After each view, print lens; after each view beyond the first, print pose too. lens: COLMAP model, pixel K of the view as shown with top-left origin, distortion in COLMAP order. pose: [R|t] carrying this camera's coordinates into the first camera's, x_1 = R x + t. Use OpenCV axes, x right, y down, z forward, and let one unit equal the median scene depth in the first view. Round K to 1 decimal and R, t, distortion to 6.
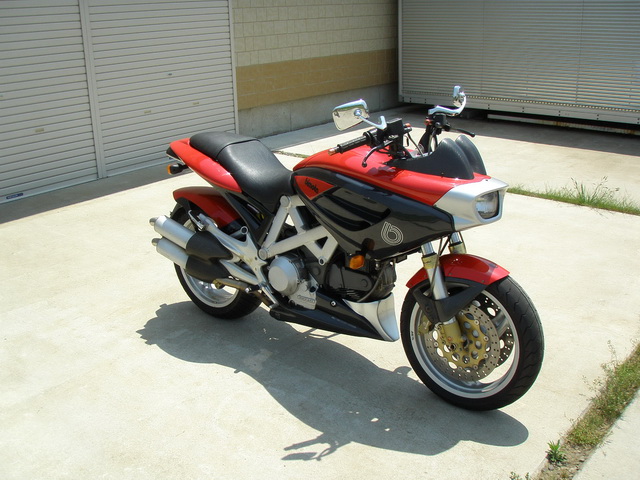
lens RADIAL K [[711.3, 0, 321.2], [0, 711.3, 251.0], [0, 0, 1]] dist [-0.210885, 0.215006]
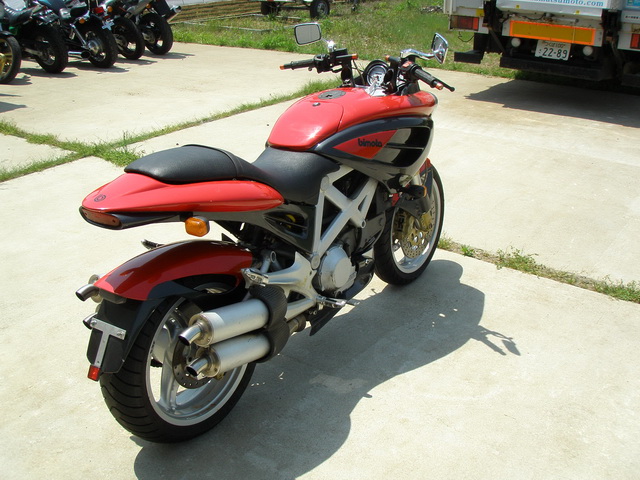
lens RADIAL K [[711.3, 0, 321.2], [0, 711.3, 251.0], [0, 0, 1]] dist [-0.210885, 0.215006]
pose [[-0.065613, -0.381464, 0.922052, -0.846789], [0.330261, 0.863662, 0.380809, -0.318914], [-0.941606, 0.329504, 0.069316, 0.984010]]
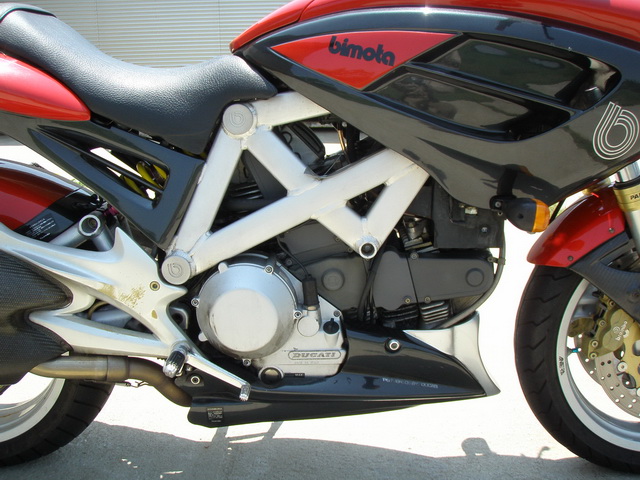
lens RADIAL K [[711.3, 0, 321.2], [0, 711.3, 251.0], [0, 0, 1]] dist [-0.210885, 0.215006]
pose [[0.777440, -0.147344, 0.611455, -0.267254], [0.194320, 0.980880, -0.010704, 0.014693], [-0.598186, 0.127140, 0.791207, 0.684646]]
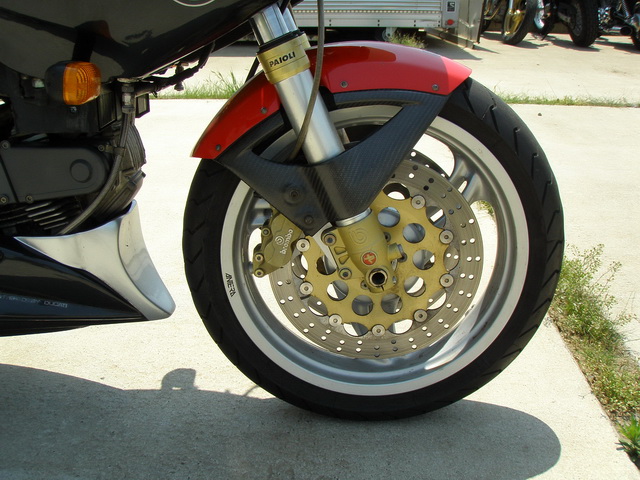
lens RADIAL K [[711.3, 0, 321.2], [0, 711.3, 251.0], [0, 0, 1]] dist [-0.210885, 0.215006]
pose [[0.786618, -0.210370, 0.580497, -0.050599], [0.189598, 0.977043, 0.097158, 0.070375], [-0.587609, 0.033635, 0.808445, 0.631678]]
